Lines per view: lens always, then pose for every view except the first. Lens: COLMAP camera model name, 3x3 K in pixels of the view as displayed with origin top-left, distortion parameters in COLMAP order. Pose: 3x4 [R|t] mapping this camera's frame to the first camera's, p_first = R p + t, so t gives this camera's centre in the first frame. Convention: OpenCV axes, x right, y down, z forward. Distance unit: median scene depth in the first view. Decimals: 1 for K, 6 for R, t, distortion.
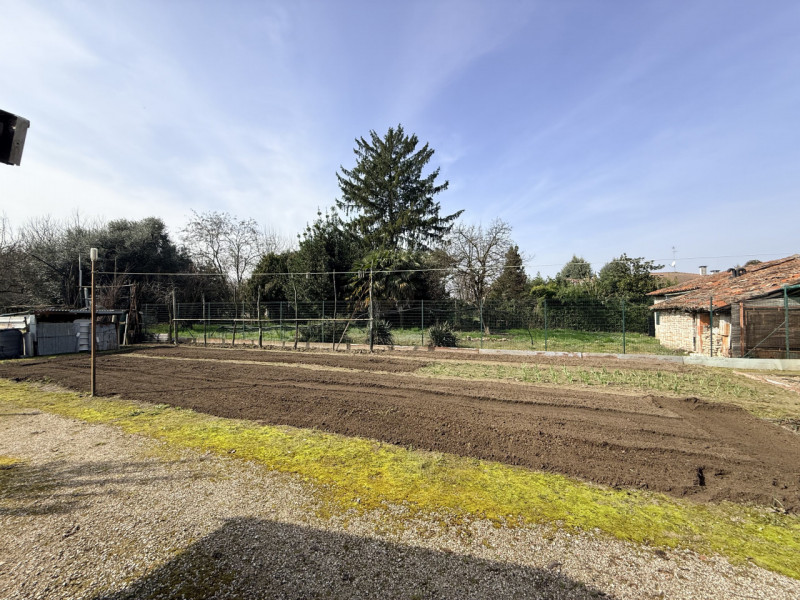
lens RADIAL K [[316.9, 0, 399.4], [0, 316.9, 310.4], [0, 0, 1]] dist [0.001117, 0.000430]
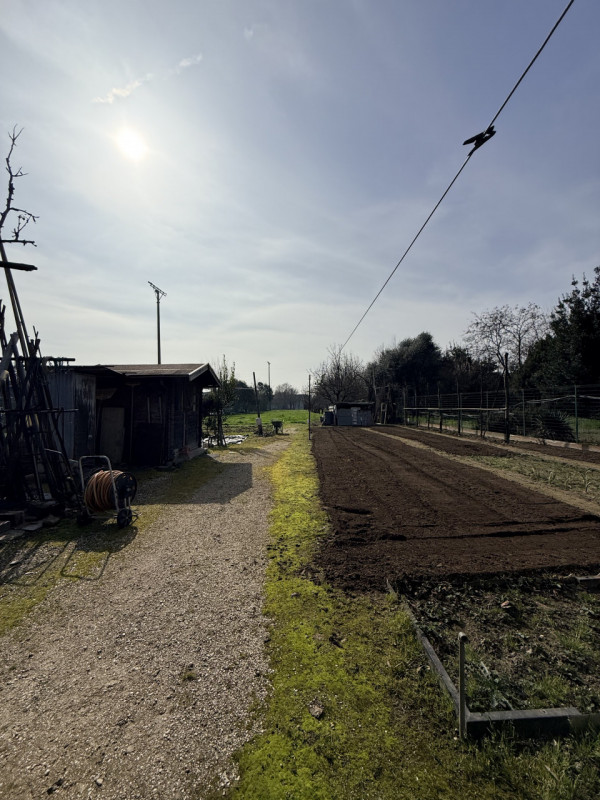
lens RADIAL K [[316.9, 0, 300.0], [0, 316.9, 400.0], [0, 0, 1]] dist [0.001117, 0.000430]
pose [[0.386509, -0.021299, -0.922040, 0.231897], [0.011428, 0.999767, -0.018303, 0.007123], [0.922215, -0.003463, 0.386662, 0.015663]]
